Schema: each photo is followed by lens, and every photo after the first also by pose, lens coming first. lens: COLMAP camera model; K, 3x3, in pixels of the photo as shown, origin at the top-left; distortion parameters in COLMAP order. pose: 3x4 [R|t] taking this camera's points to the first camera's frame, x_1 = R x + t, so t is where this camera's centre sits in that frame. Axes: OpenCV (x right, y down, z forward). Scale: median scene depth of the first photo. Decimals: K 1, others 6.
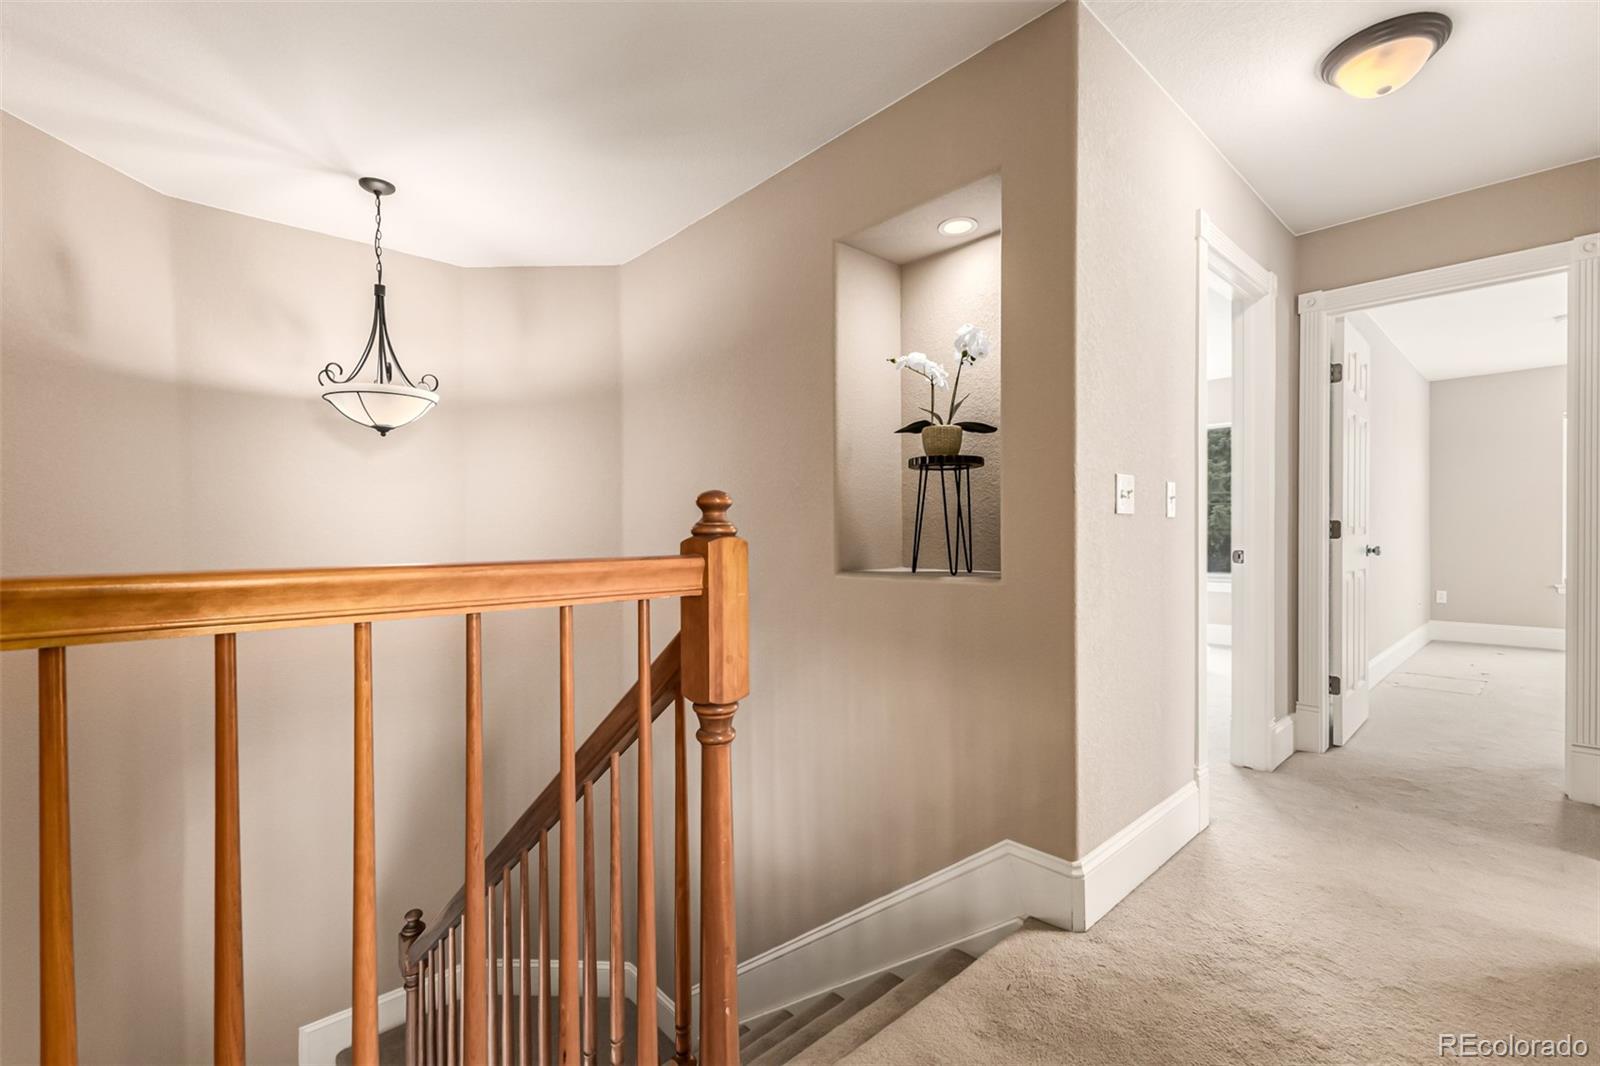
lens RADIAL K [[696.1, 0, 798.6], [0, 696.1, 537.8], [0, 0, 1]] dist [0.010497, -0.002915]
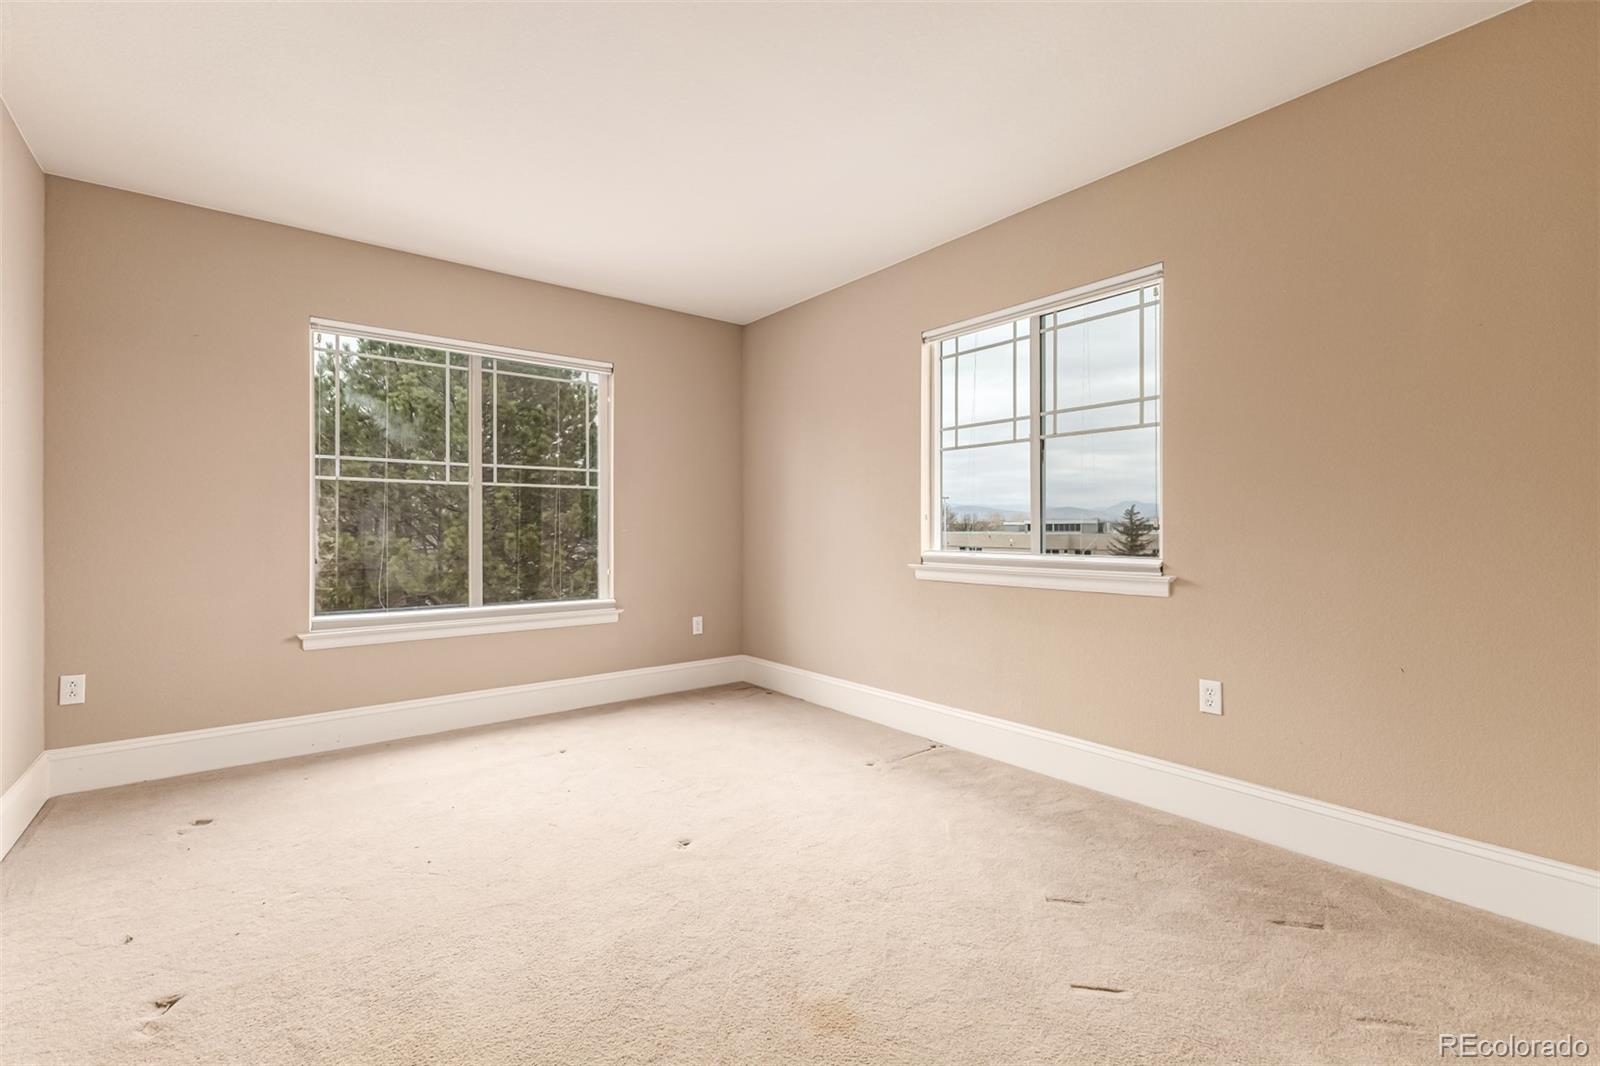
lens RADIAL K [[696.1, 0, 806.2], [0, 696.1, 530.3], [0, 0, 1]] dist [0.010497, -0.002915]
pose [[0.051235, -0.002604, 0.998683, 0.516930], [0.003432, 0.999991, 0.002431, -0.011419], [-0.998681, 0.003303, 0.051244, 0.535894]]
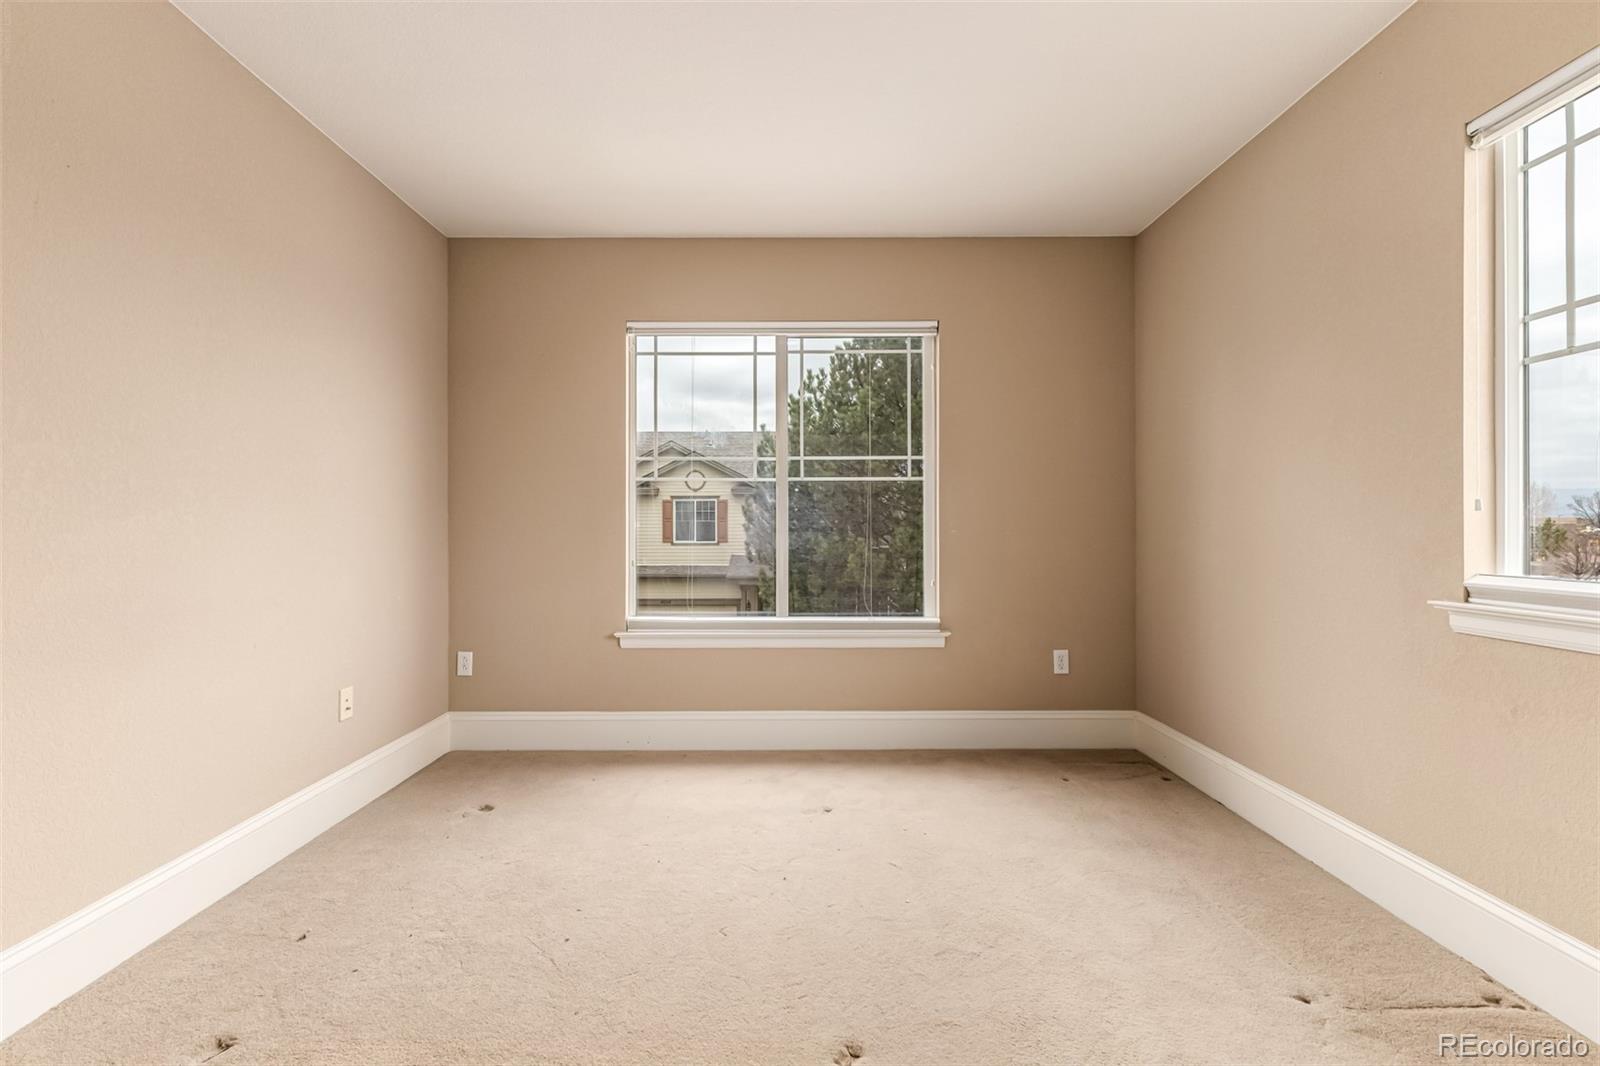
lens RADIAL K [[696.1, 0, 793.9], [0, 696.1, 527.6], [0, 0, 1]] dist [0.010497, -0.002915]
pose [[0.667258, 0.000556, 0.744826, 0.698627], [0.003386, 0.999987, -0.003780, -0.011613], [-0.744819, 0.005044, 0.667248, 0.485567]]
